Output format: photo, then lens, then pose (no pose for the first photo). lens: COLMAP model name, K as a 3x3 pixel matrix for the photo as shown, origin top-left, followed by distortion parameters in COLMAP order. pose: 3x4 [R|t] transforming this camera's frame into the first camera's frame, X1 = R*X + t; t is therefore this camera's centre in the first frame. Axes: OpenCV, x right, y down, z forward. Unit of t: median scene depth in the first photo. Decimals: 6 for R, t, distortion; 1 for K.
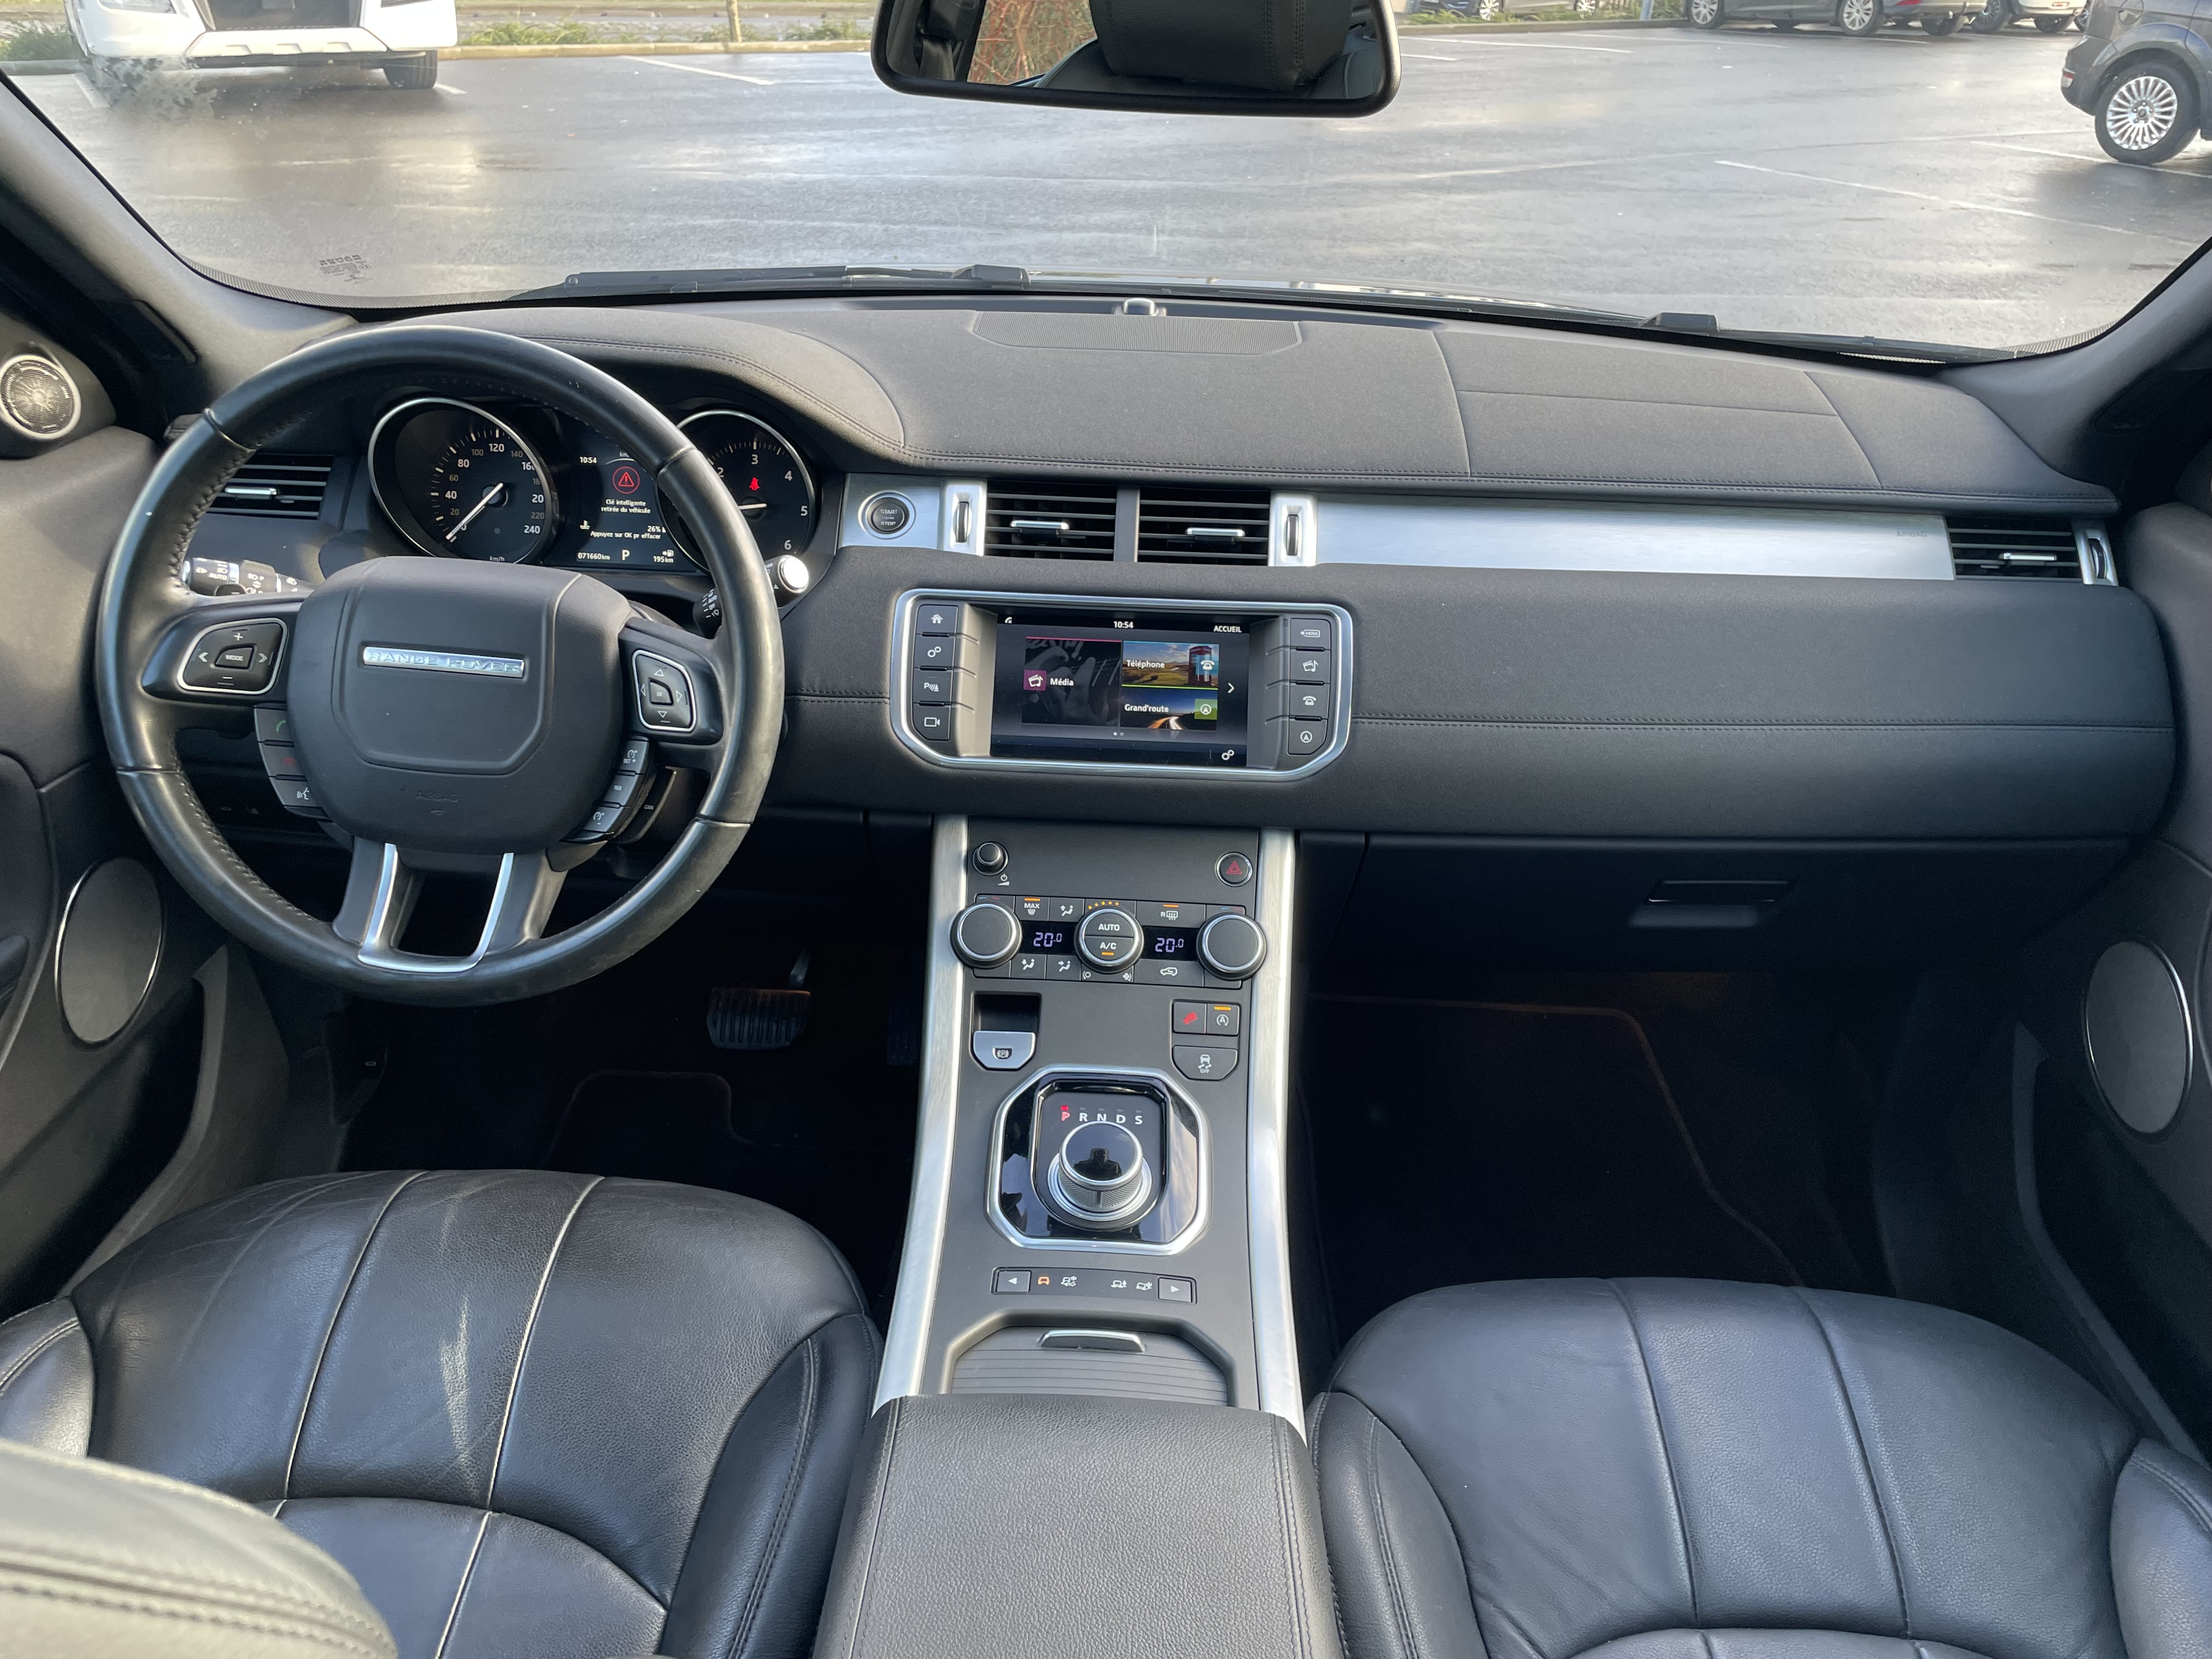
lens RADIAL K [[1665.6, 0, 1086.0], [0, 1665.6, 838.6], [0, 0, 1]] dist [0.082322, -0.096744]
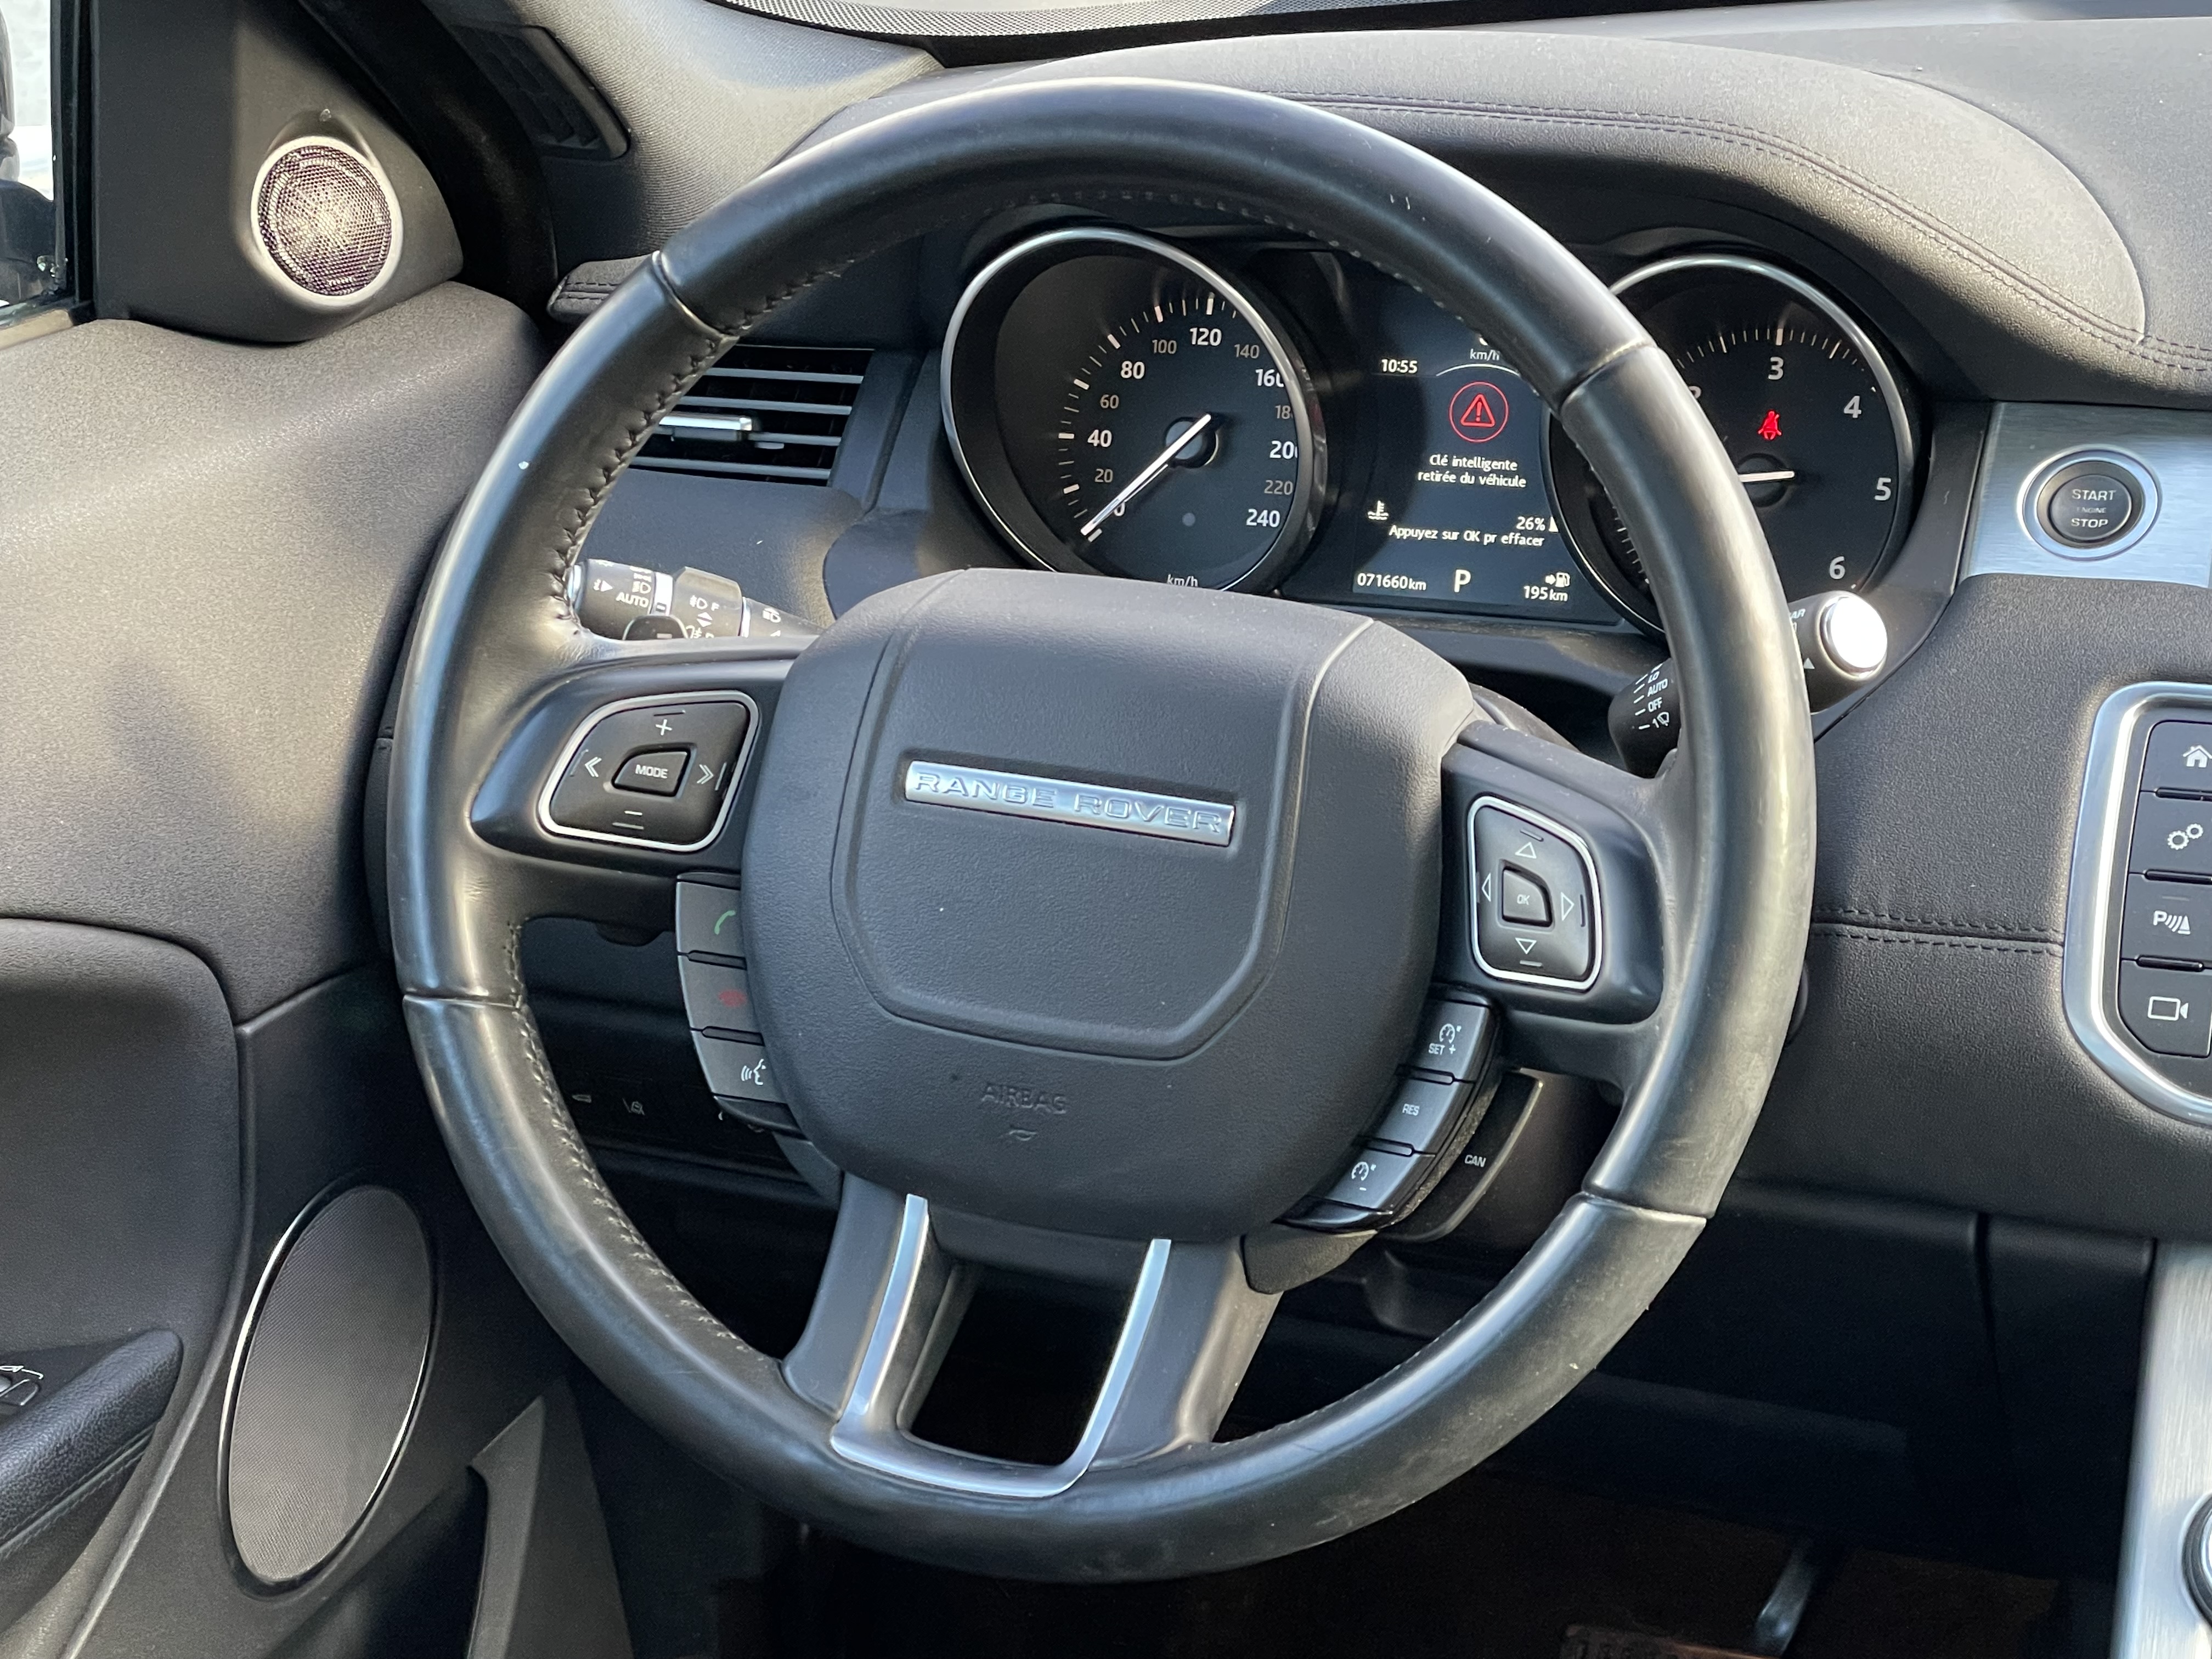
lens RADIAL K [[4186.0, 0, 1132.7], [0, 4186.0, 821.6], [0, 0, 1]] dist [0.164403, 0.000000]
pose [[0.944736, 0.053212, -0.323483, -0.000819], [-0.089821, 0.990994, -0.099309, 0.008681], [0.315286, 0.122877, 0.941008, -0.043086]]
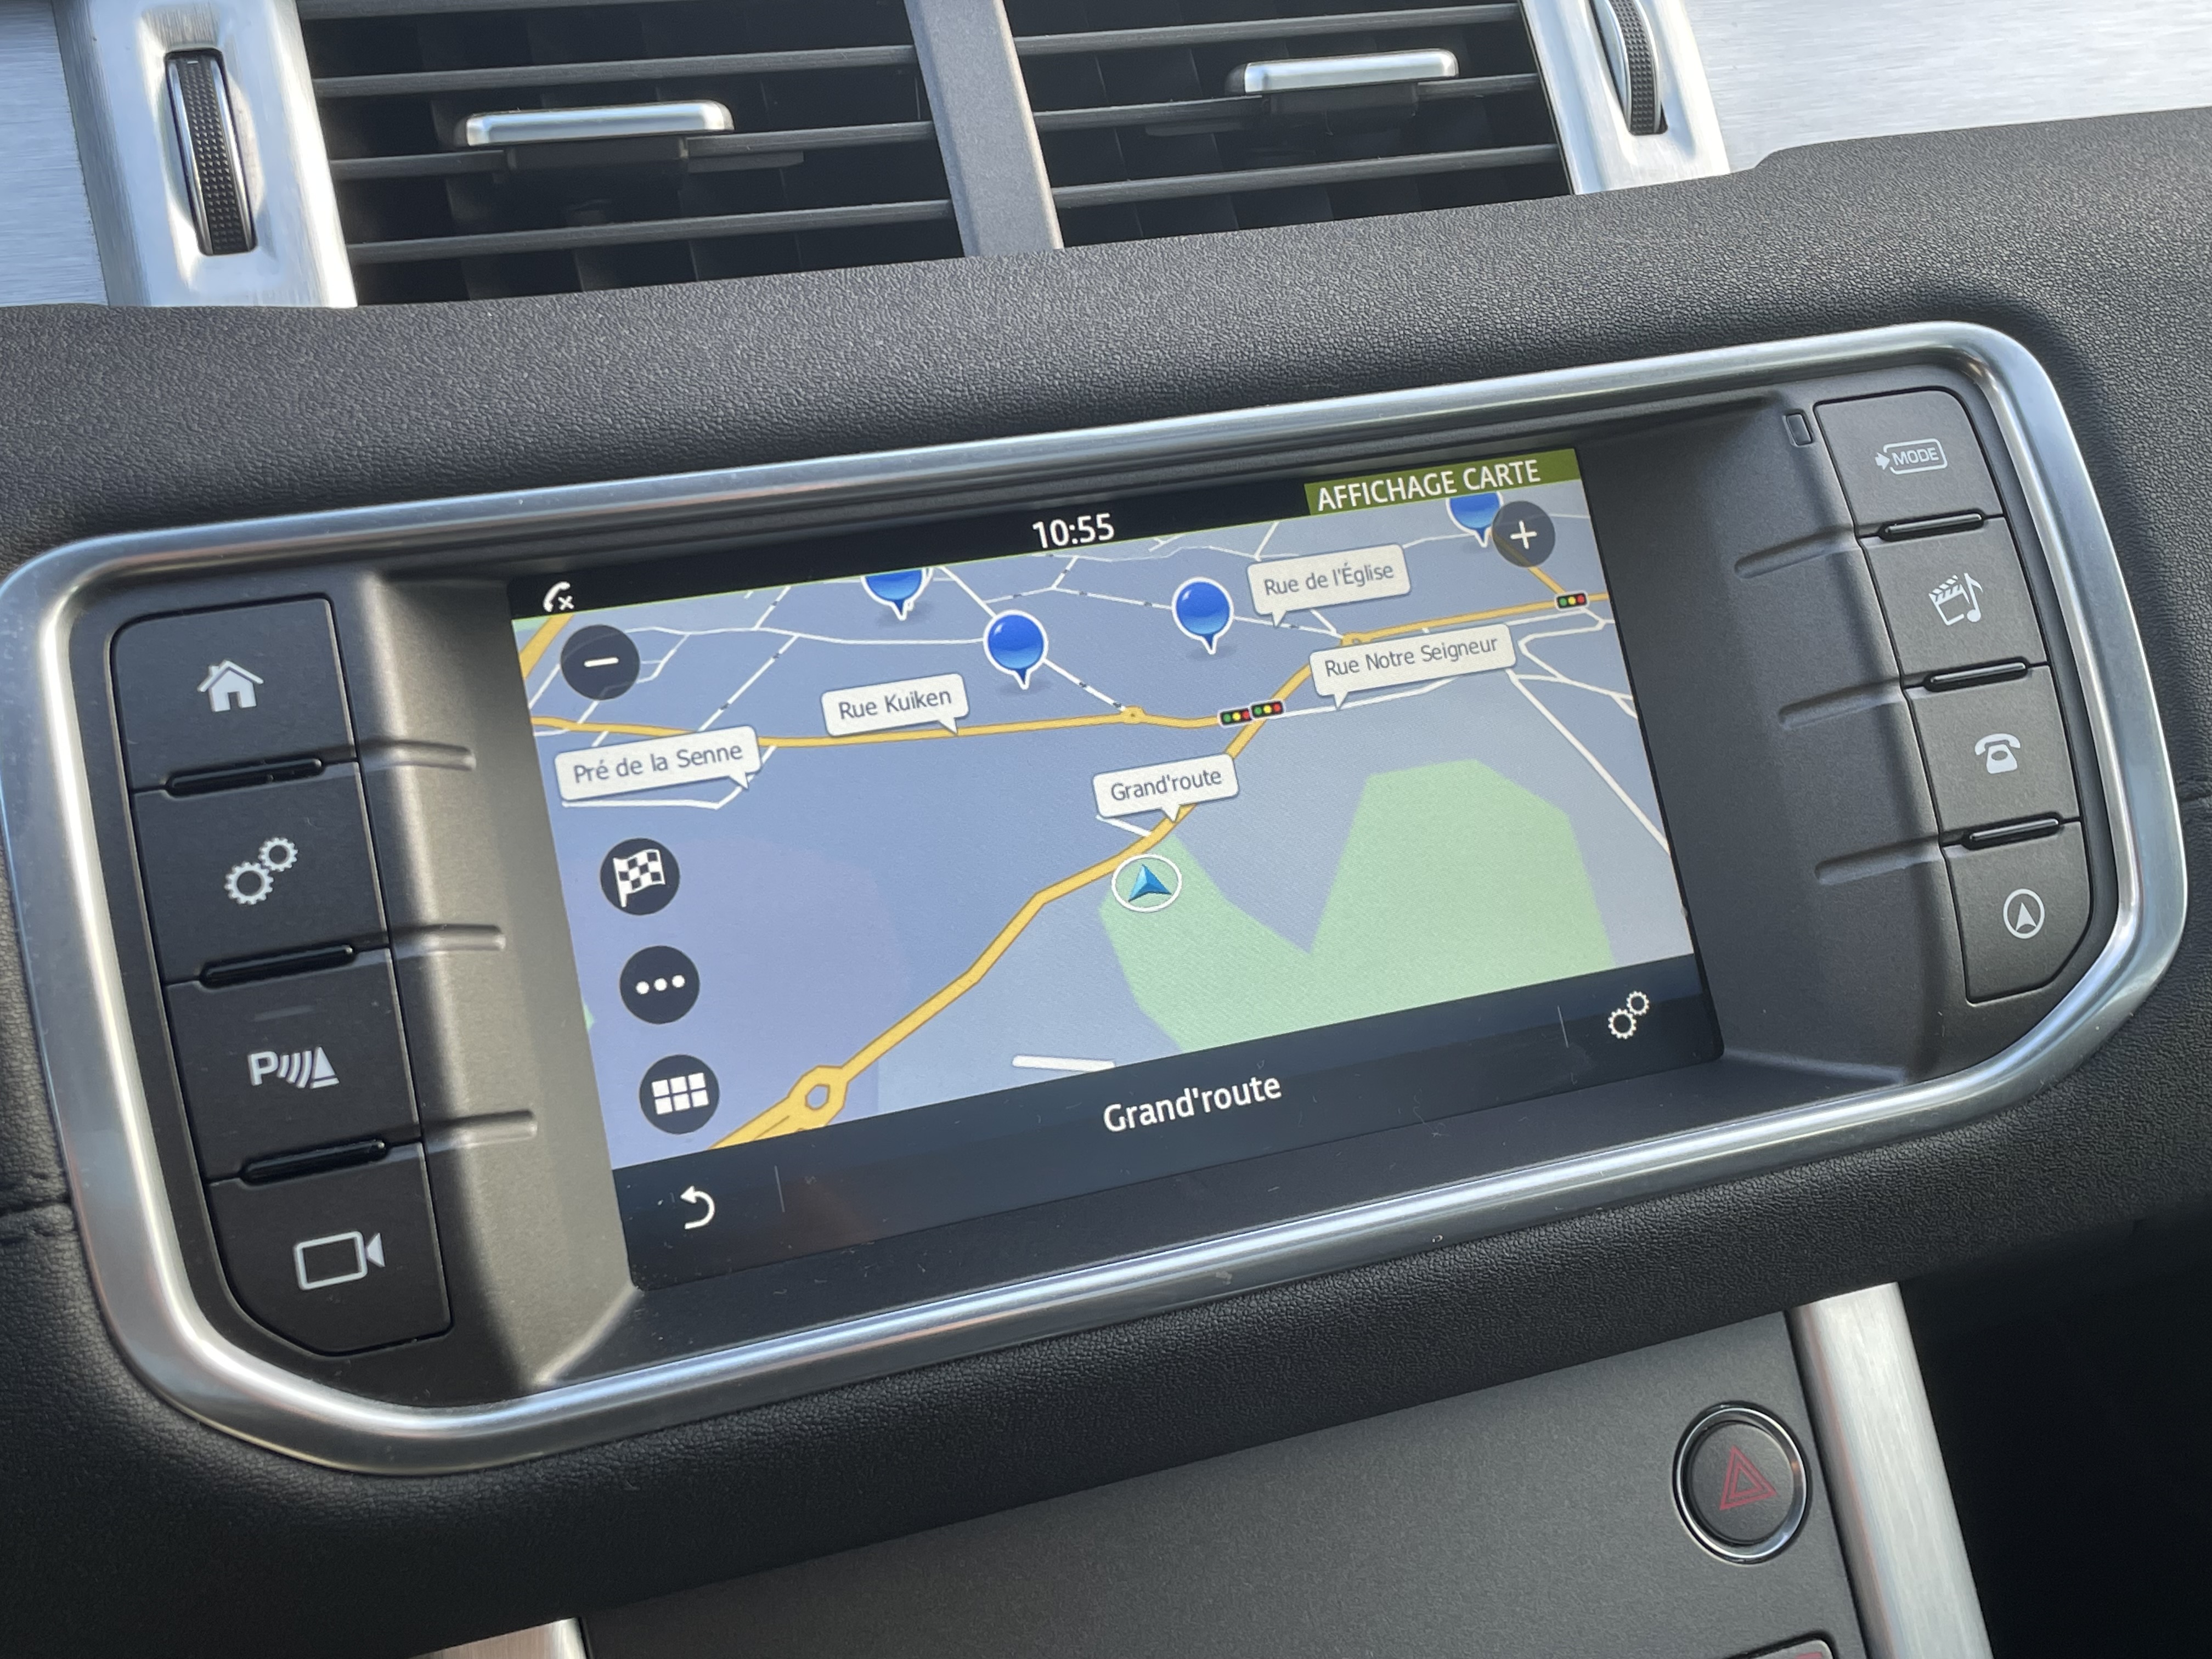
lens RADIAL K [[2485.8, 0, 1106.4], [0, 2485.8, 825.5], [0, 0, 1]] dist [0.049903, 0.000000]
pose [[0.928334, -0.201305, 0.312526, -0.087912], [0.170589, 0.977636, 0.122994, -0.132369], [-0.330296, -0.060866, 0.941913, 0.692587]]
